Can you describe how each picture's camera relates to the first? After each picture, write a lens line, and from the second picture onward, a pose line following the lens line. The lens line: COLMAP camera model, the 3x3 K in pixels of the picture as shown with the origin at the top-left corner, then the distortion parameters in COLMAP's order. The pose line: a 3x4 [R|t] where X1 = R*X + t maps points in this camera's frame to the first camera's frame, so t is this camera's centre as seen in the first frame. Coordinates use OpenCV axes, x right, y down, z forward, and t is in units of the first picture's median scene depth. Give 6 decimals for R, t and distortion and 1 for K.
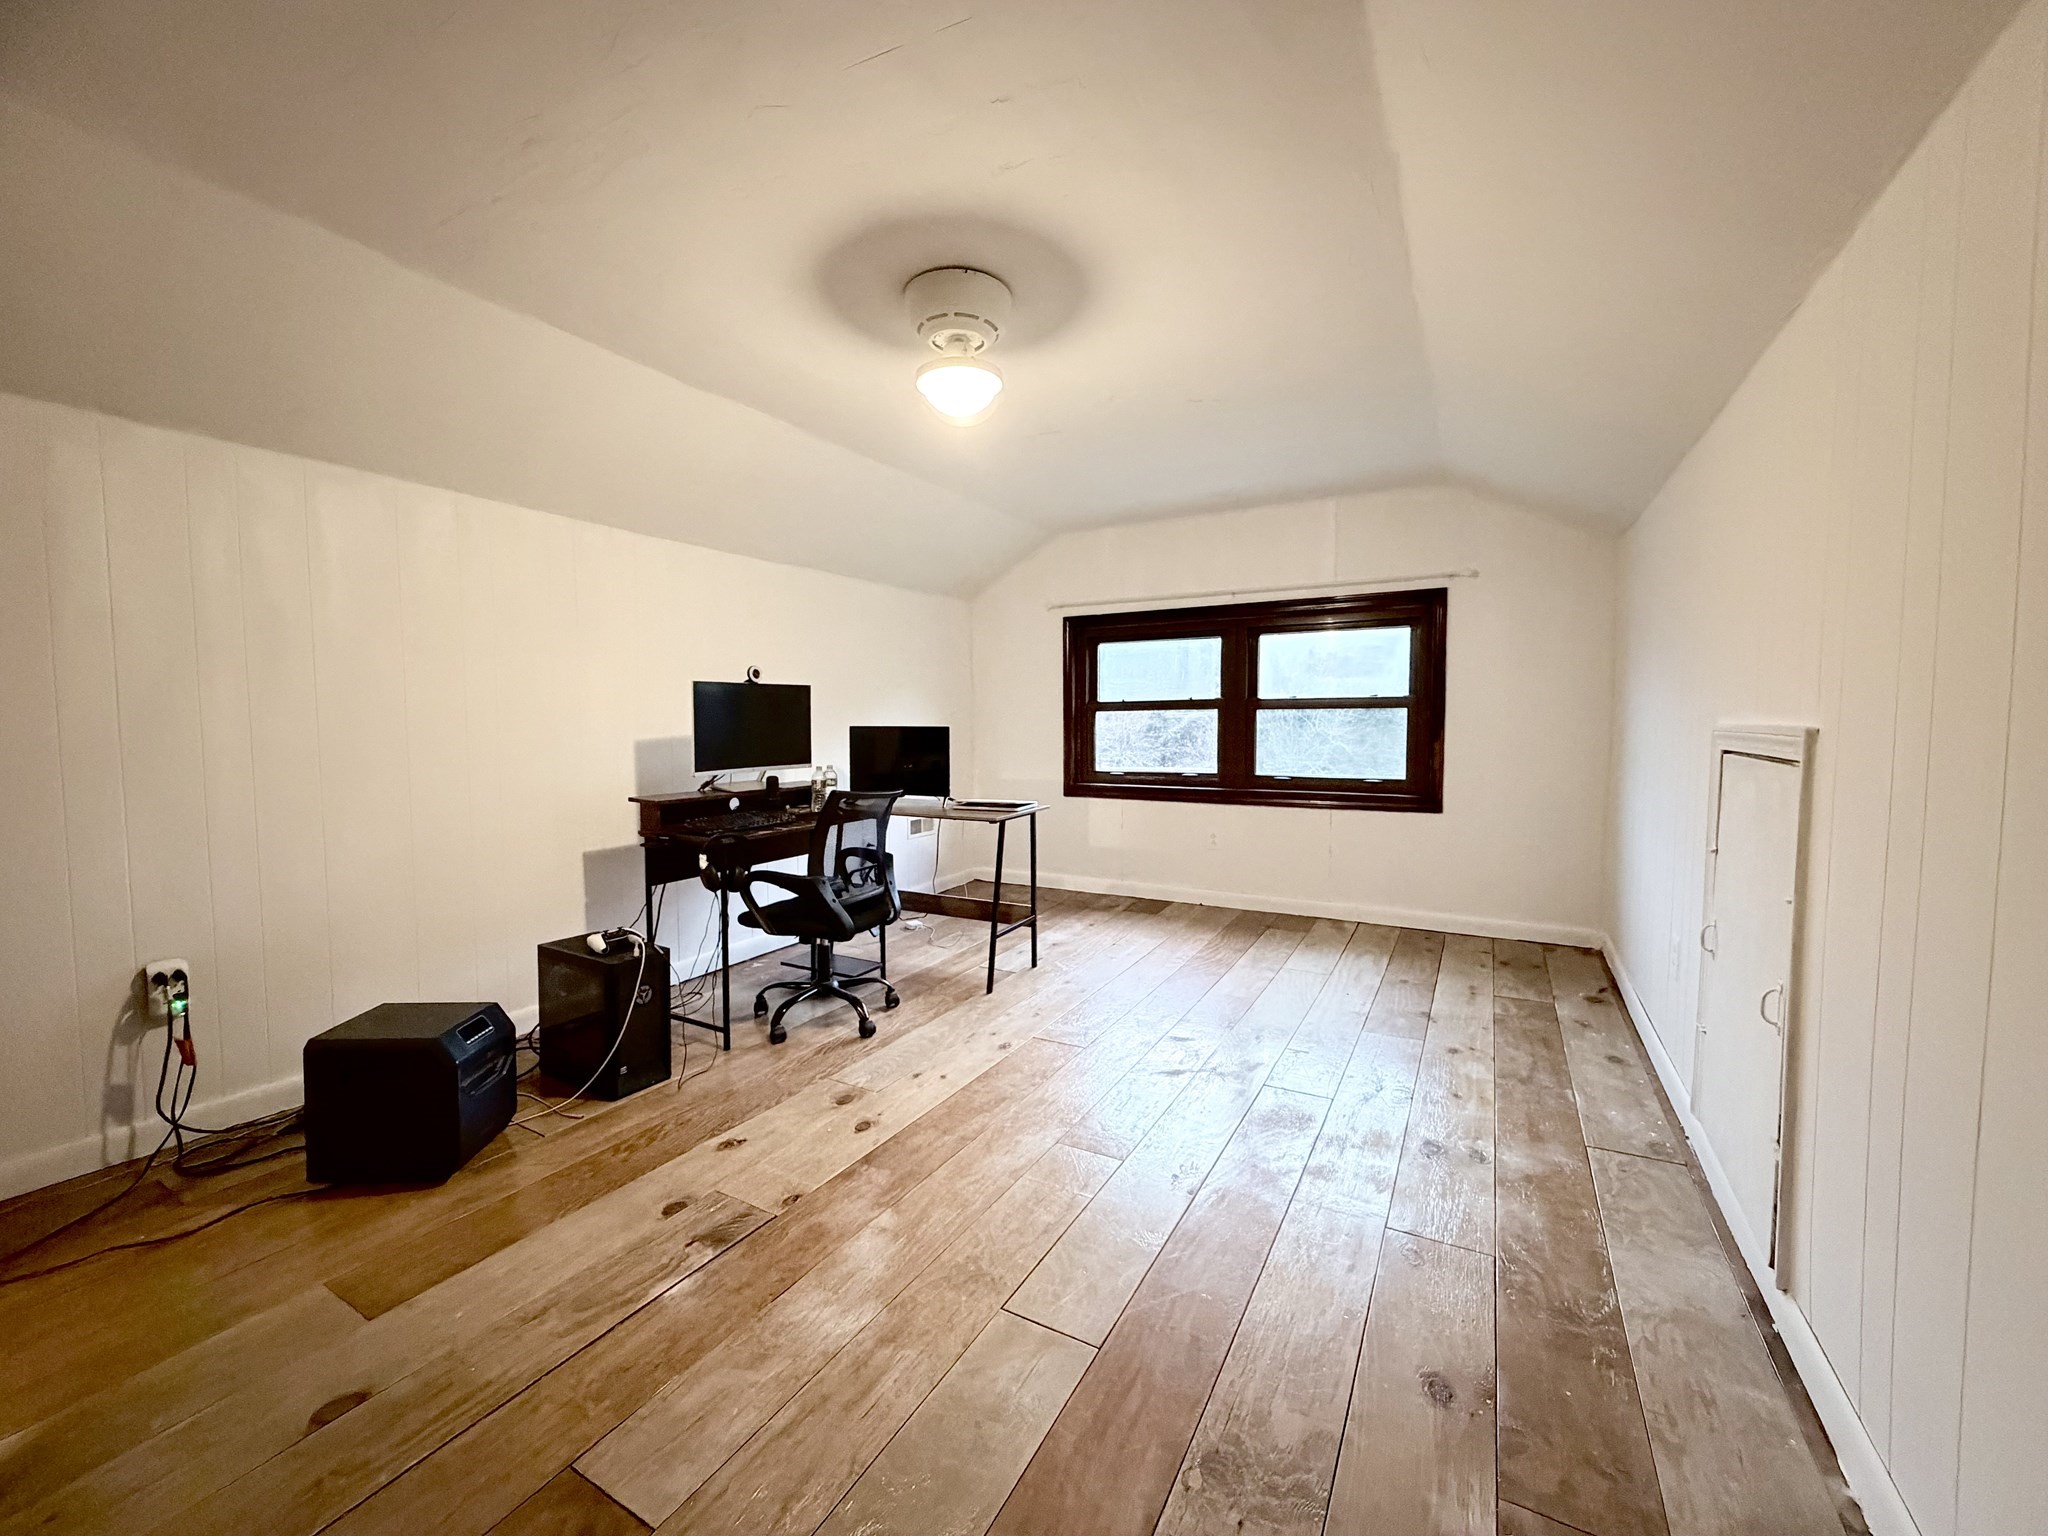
lens RADIAL K [[816.0, 0, 1024.0], [0, 816.0, 768.0], [0, 0, 1]] dist [0.000854, -0.004906]
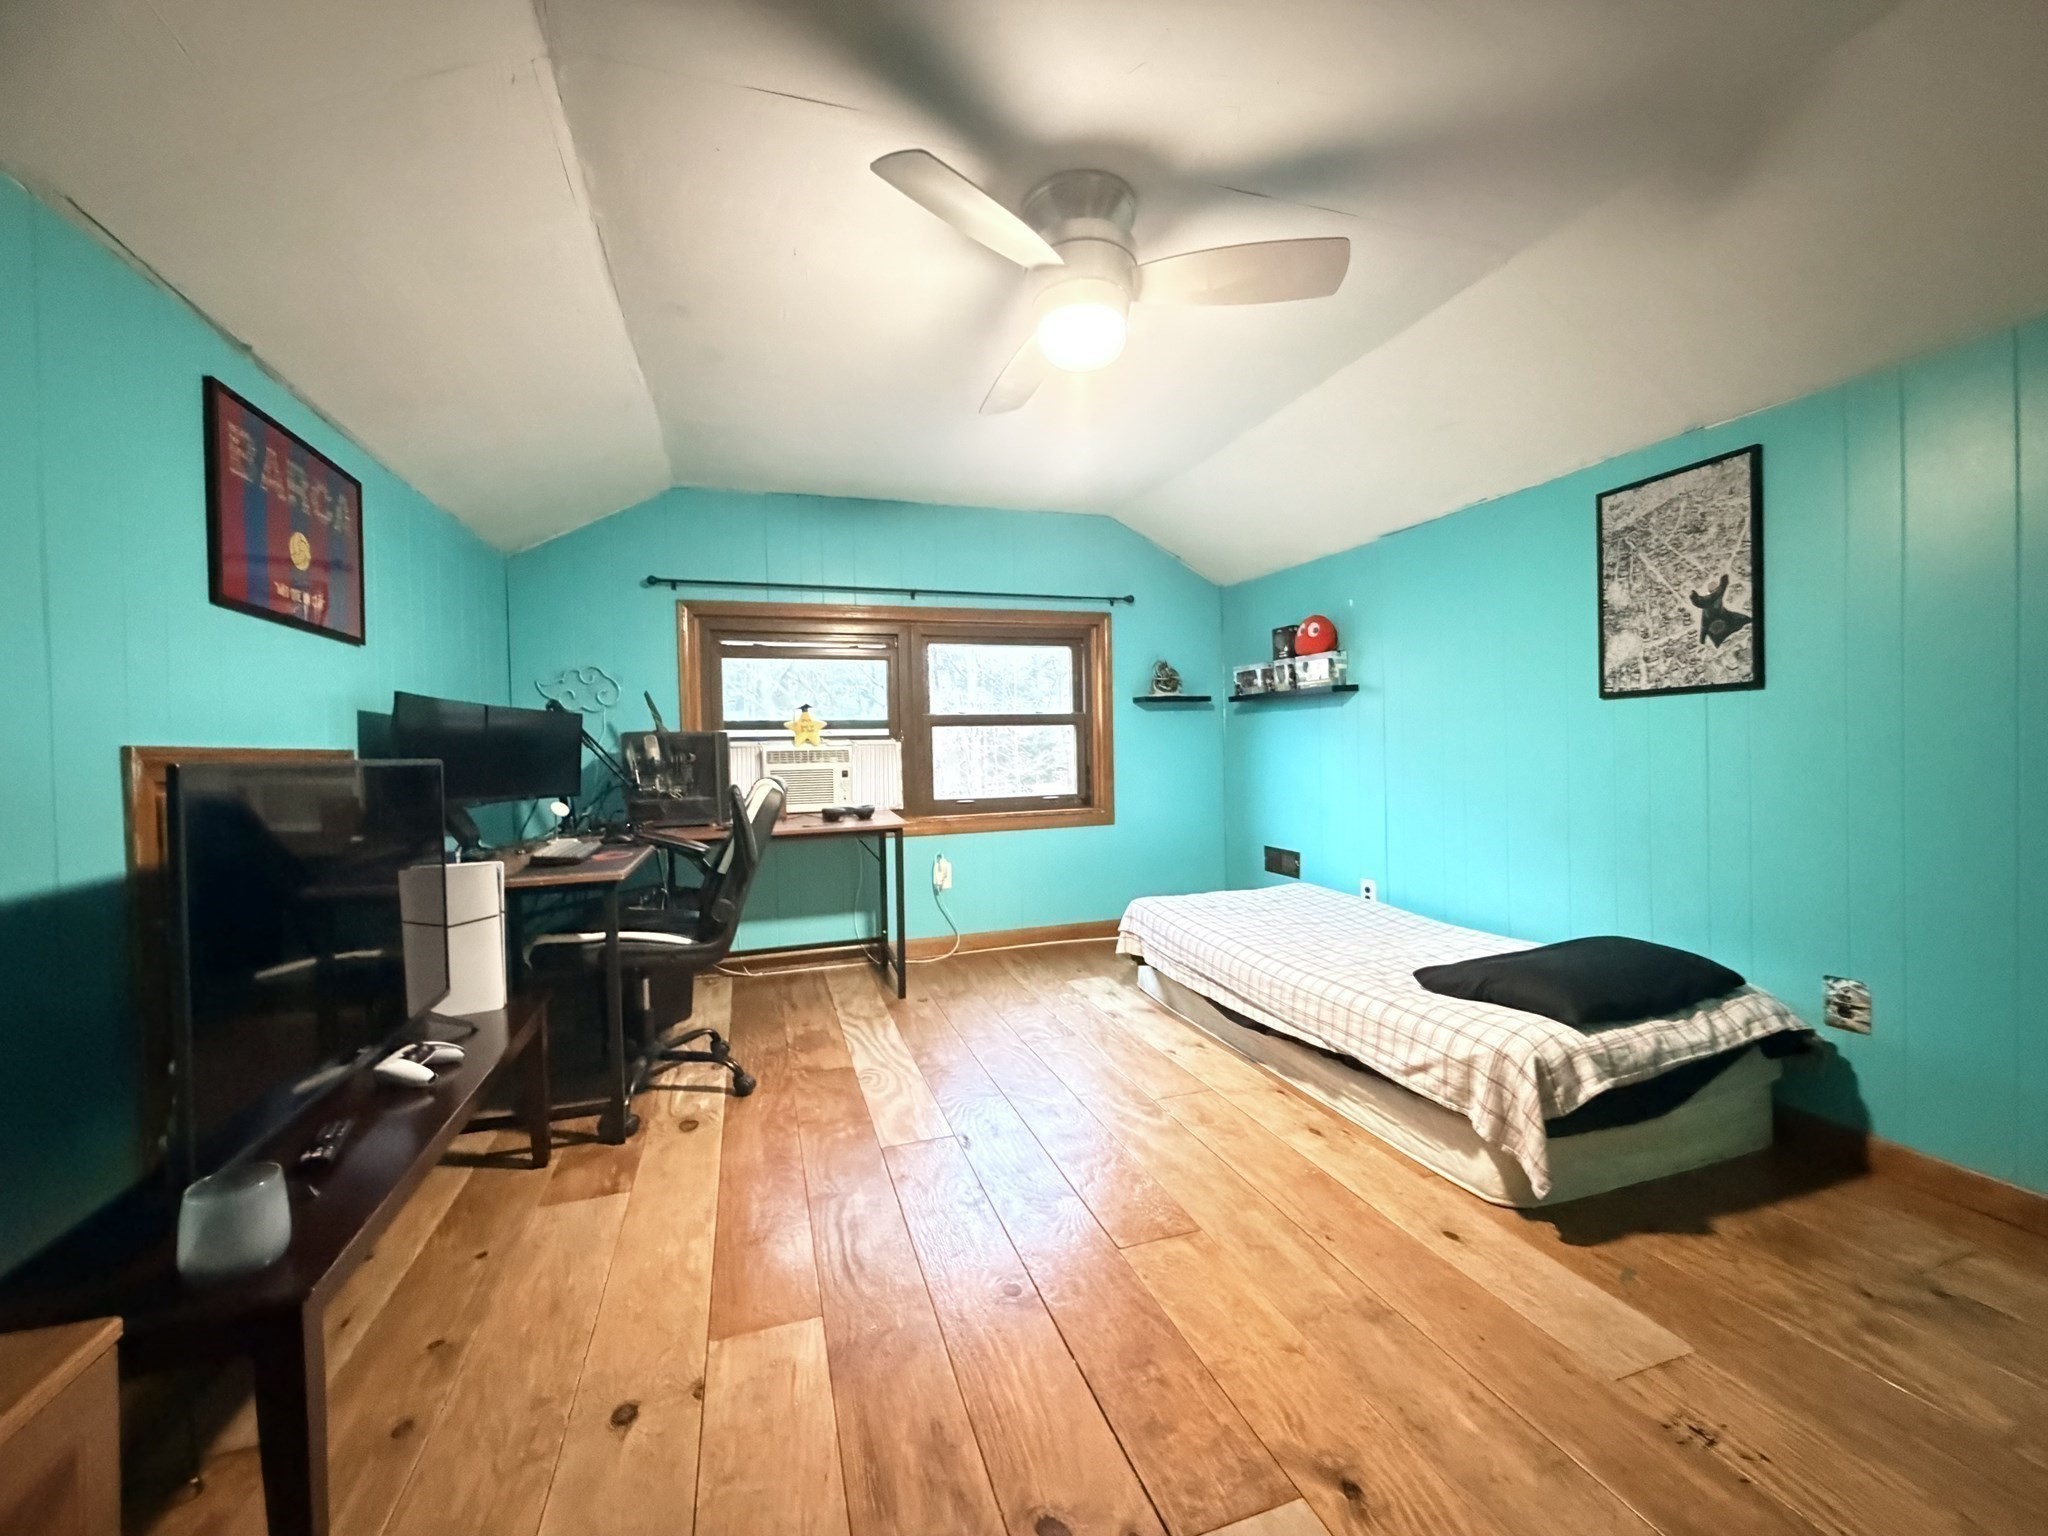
lens RADIAL K [[816.0, 0, 1024.0], [0, 816.0, 768.0], [0, 0, 1]] dist [0.000854, -0.004906]
pose [[0.668537, -0.034029, 0.742900, -0.342182], [0.055982, 0.998421, -0.004645, -0.018301], [-0.741569, 0.044694, 0.669386, 0.353336]]
